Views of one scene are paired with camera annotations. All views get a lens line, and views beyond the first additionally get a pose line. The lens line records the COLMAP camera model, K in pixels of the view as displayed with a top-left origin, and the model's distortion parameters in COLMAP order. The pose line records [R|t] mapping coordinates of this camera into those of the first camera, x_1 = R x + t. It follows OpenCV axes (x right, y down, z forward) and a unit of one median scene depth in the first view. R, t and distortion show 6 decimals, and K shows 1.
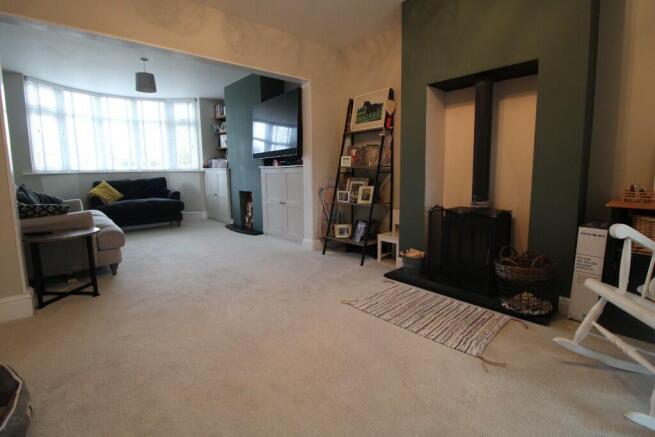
lens RADIAL K [[314.5, 0, 331.3], [0, 314.5, 214.5], [0, 0, 1]] dist [-0.000938, -0.000252]
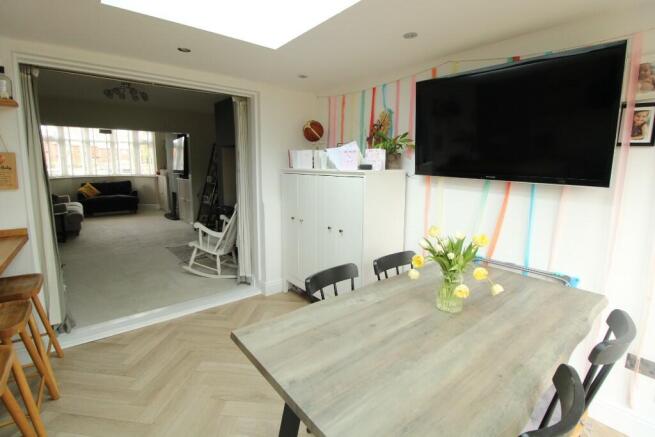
lens RADIAL K [[314.5, 0, 324.1], [0, 314.5, 217.3], [0, 0, 1]] dist [-0.000938, -0.000252]
pose [[0.997580, 0.031641, -0.061905, 0.507047], [-0.030313, 0.999292, 0.022286, -0.006291], [0.062567, -0.020356, 0.997833, -0.449814]]
